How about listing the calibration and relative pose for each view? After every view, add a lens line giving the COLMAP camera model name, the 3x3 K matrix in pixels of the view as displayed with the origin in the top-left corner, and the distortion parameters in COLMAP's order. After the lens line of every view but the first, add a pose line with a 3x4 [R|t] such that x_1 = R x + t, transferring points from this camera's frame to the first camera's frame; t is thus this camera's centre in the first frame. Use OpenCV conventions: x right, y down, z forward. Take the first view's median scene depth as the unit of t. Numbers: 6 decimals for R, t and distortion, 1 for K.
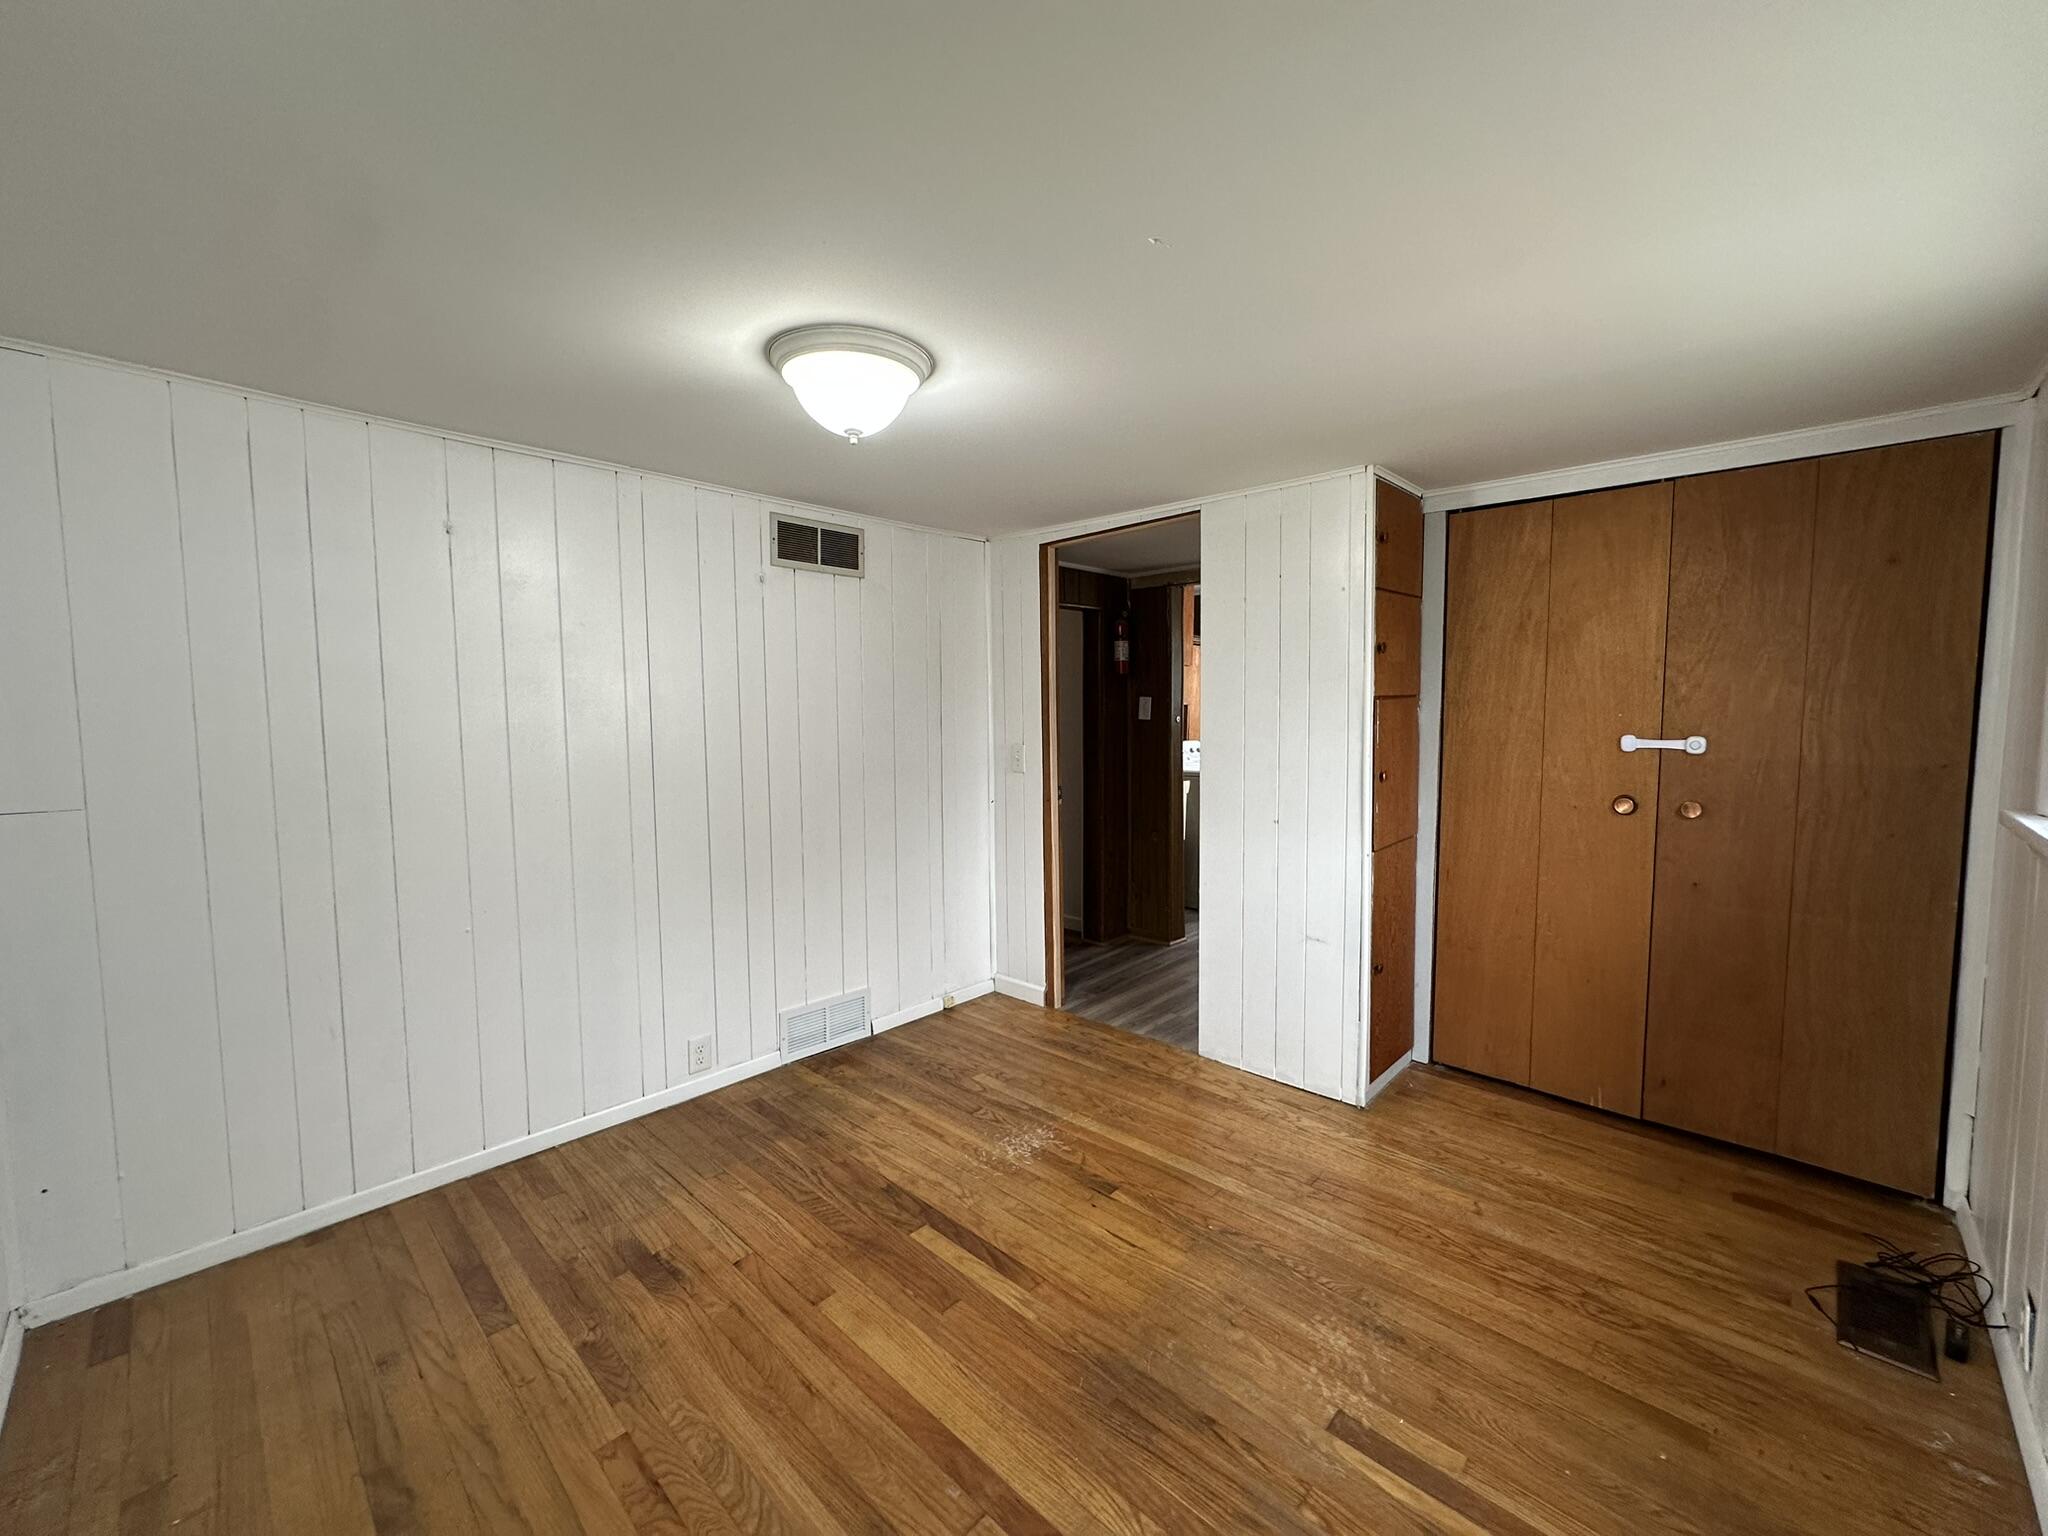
lens RADIAL K [[808.3, 0, 1027.7], [0, 808.3, 758.8], [0, 0, 1]] dist [-0.003205, 0.001486]
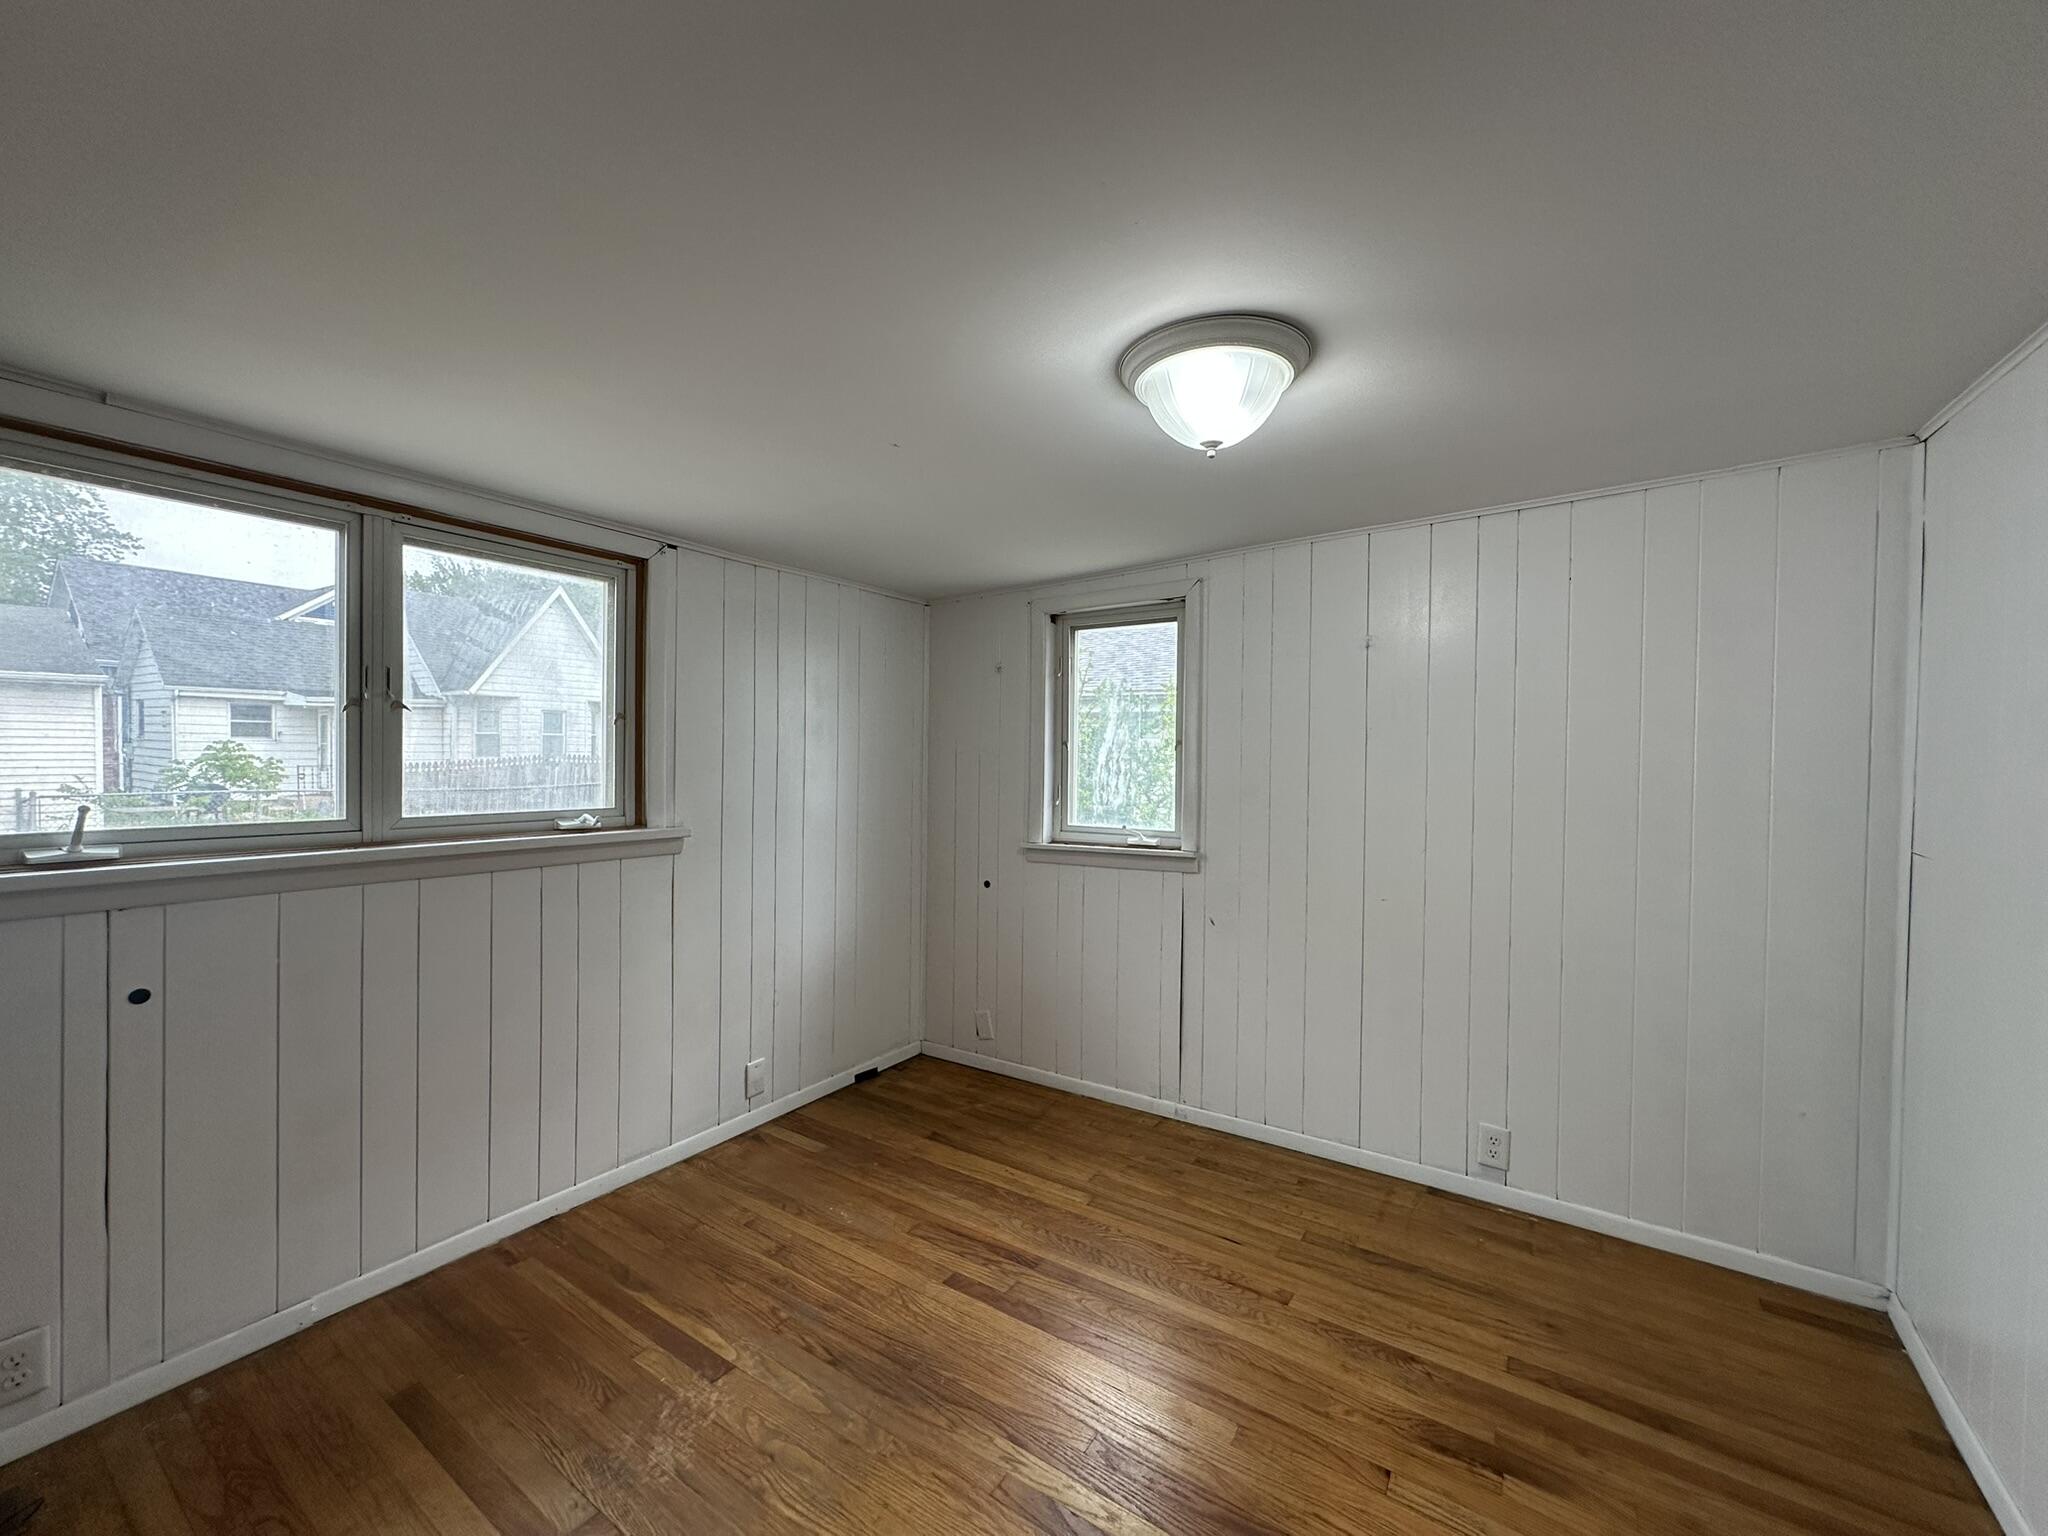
lens RADIAL K [[808.3, 0, 1021.4], [0, 808.3, 761.0], [0, 0, 1]] dist [-0.003205, 0.001486]
pose [[-0.985540, 0.003115, -0.169416, 0.128781], [-0.011542, 0.996275, 0.085463, -0.135099], [0.169052, 0.086182, -0.981832, 1.807855]]
